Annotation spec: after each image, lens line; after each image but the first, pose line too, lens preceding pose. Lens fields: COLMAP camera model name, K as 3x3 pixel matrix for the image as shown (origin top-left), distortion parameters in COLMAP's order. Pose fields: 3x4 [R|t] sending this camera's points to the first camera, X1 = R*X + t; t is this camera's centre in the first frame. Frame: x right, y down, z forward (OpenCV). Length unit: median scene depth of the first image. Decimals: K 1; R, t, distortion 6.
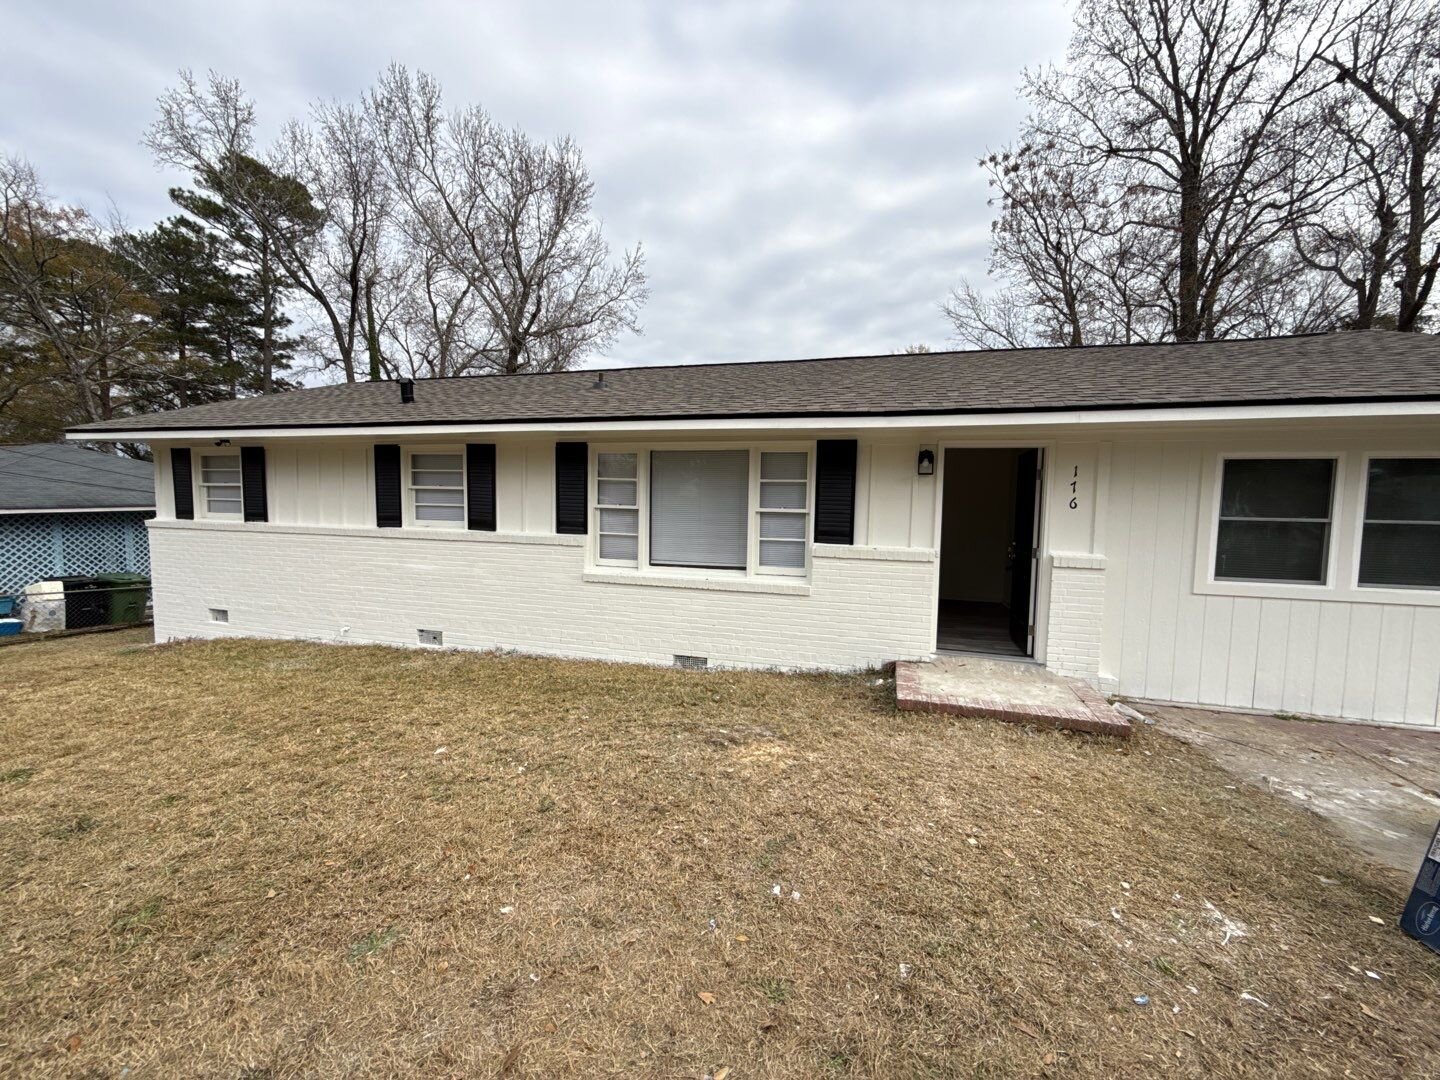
lens RADIAL K [[573.9, 0, 724.2], [0, 573.9, 539.9], [0, 0, 1]] dist [-0.003348, 0.000856]
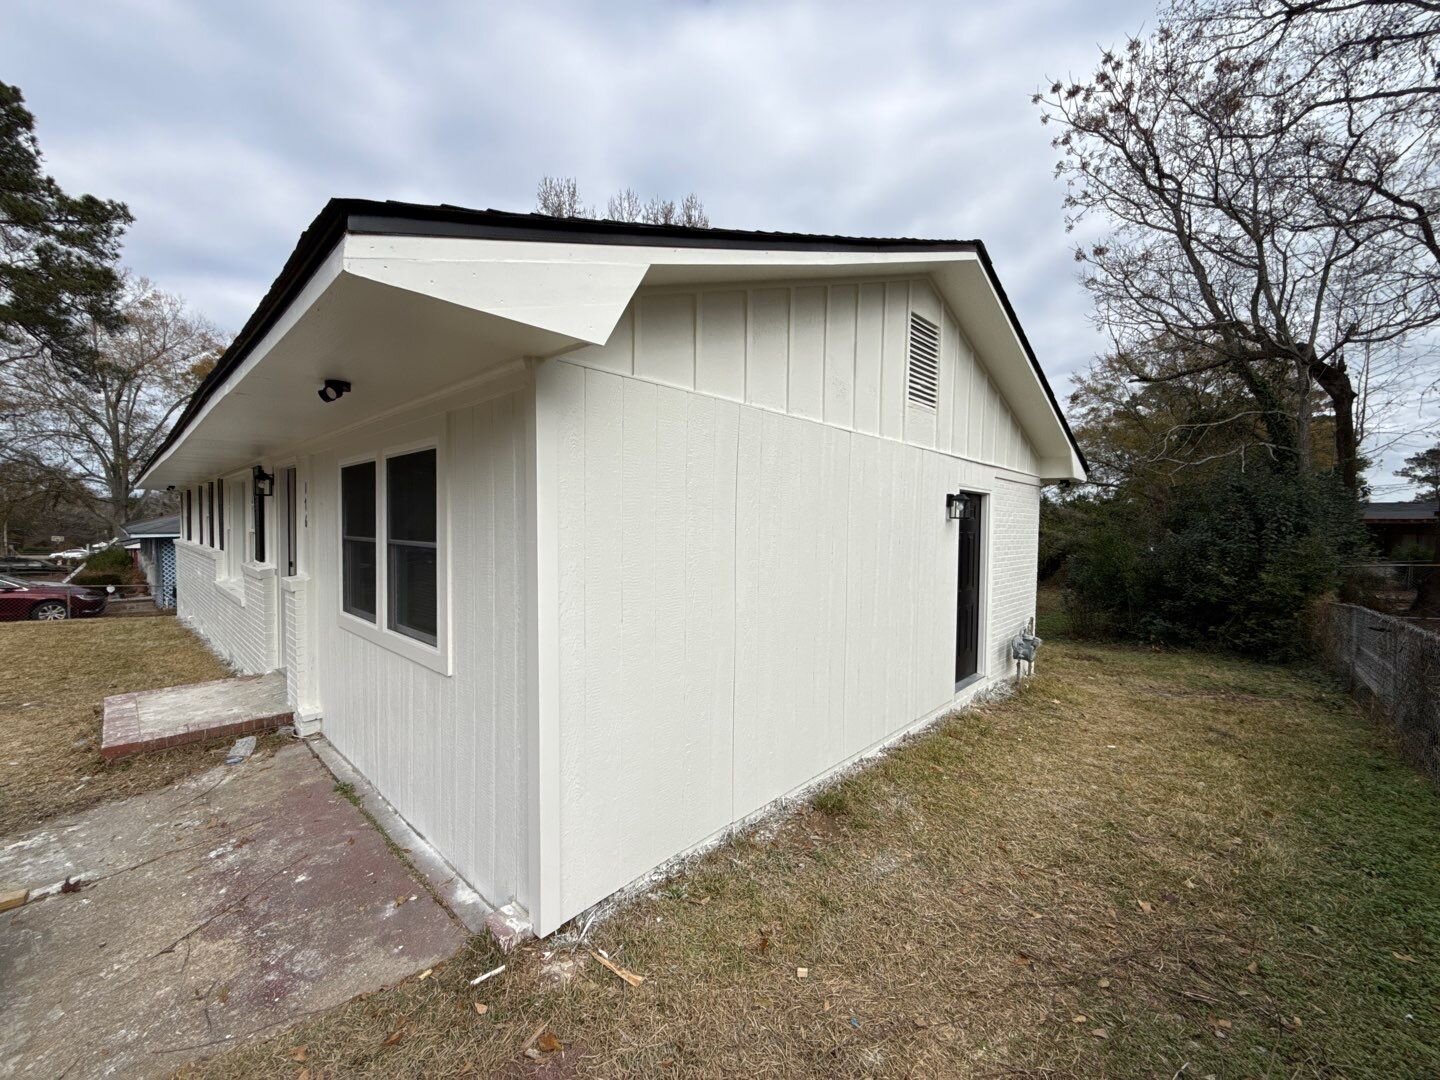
lens RADIAL K [[573.9, 0, 729.3], [0, 573.9, 540.7], [0, 0, 1]] dist [-0.003348, 0.000856]
pose [[0.893636, 0.002815, -0.448785, 1.173015], [-0.023664, 0.998885, -0.040855, -0.008499], [0.448169, 0.047130, 0.892706, 0.331488]]
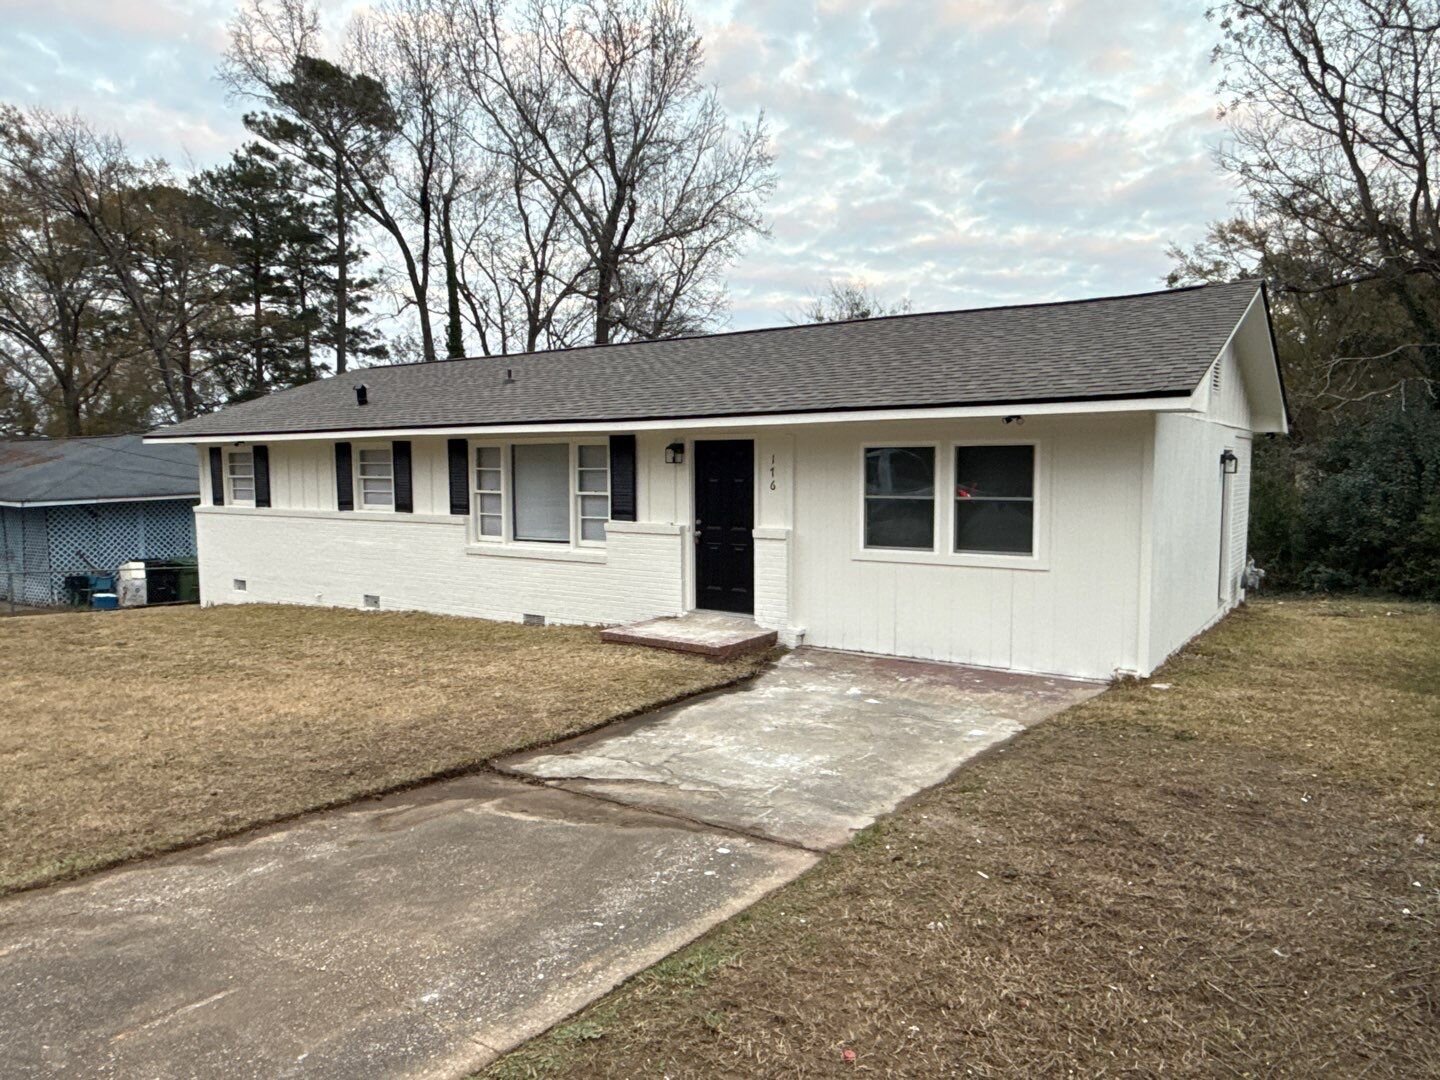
lens RADIAL K [[969.6, 0, 729.9], [0, 969.6, 540.2], [0, 0, 1]] dist [-0.005452, 0.004815]
pose [[0.949206, 0.001203, -0.314652, 0.824377], [0.001559, 0.999962, 0.008524, 0.024088], [0.314651, -0.008581, 0.949169, -0.683410]]
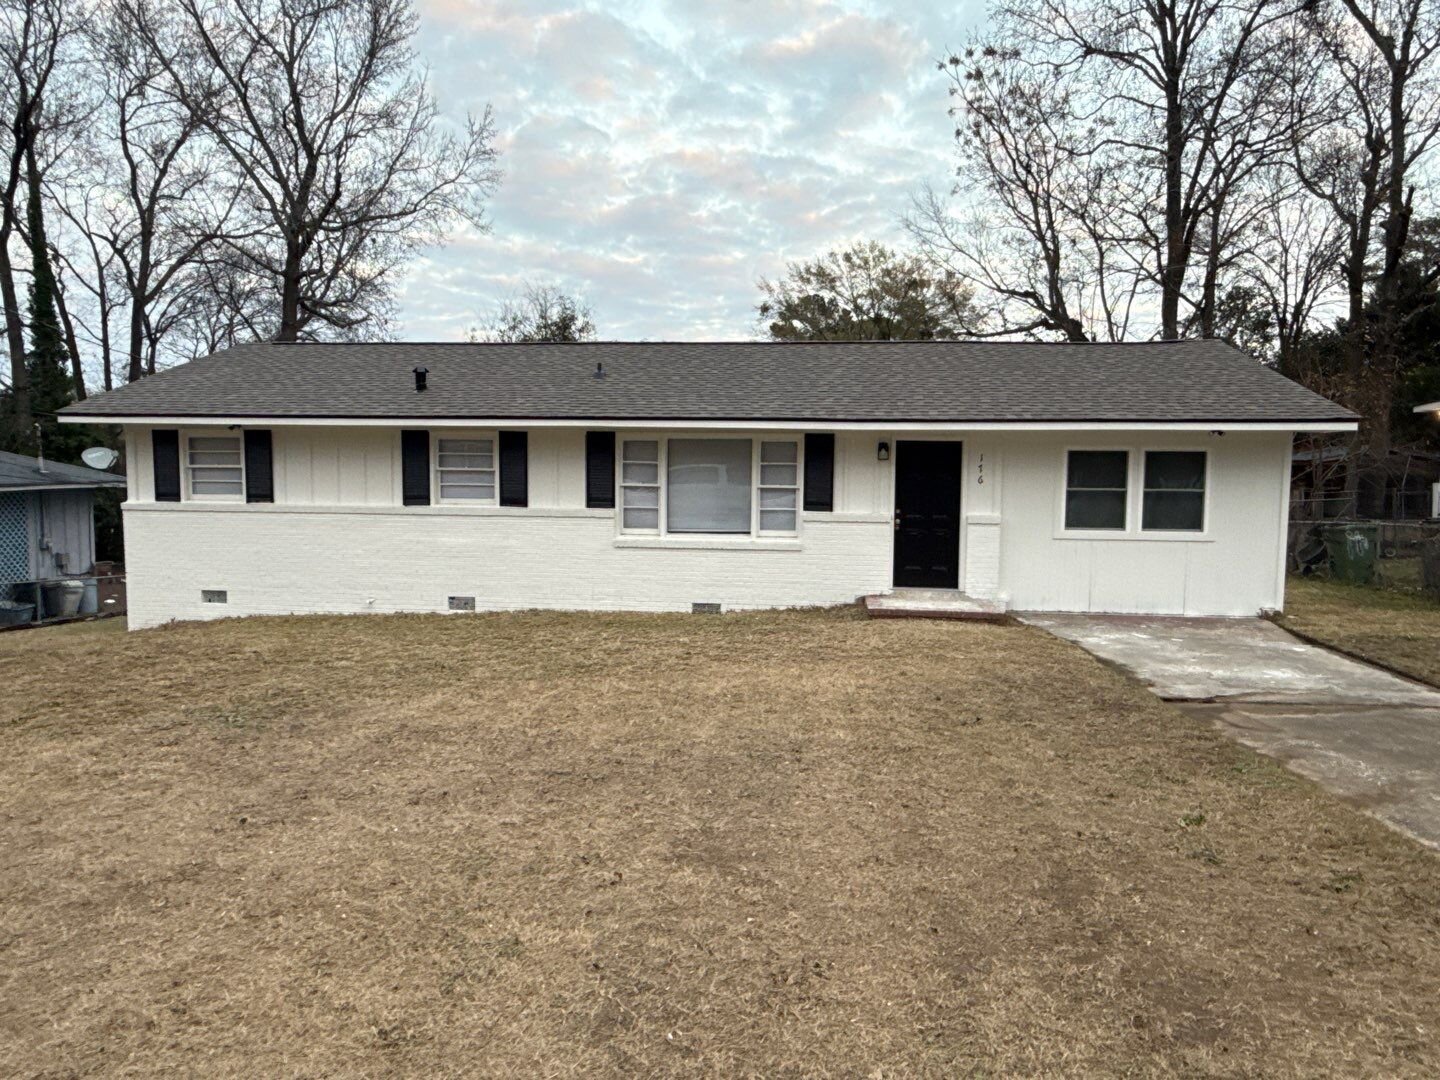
lens RADIAL K [[969.6, 0, 730.8], [0, 969.6, 555.4], [0, 0, 1]] dist [-0.005452, 0.004815]
pose [[0.983274, -0.023548, 0.180604, -0.328593], [0.019330, 0.999499, 0.025079, 0.038029], [-0.181104, -0.021168, 0.983236, -0.927637]]
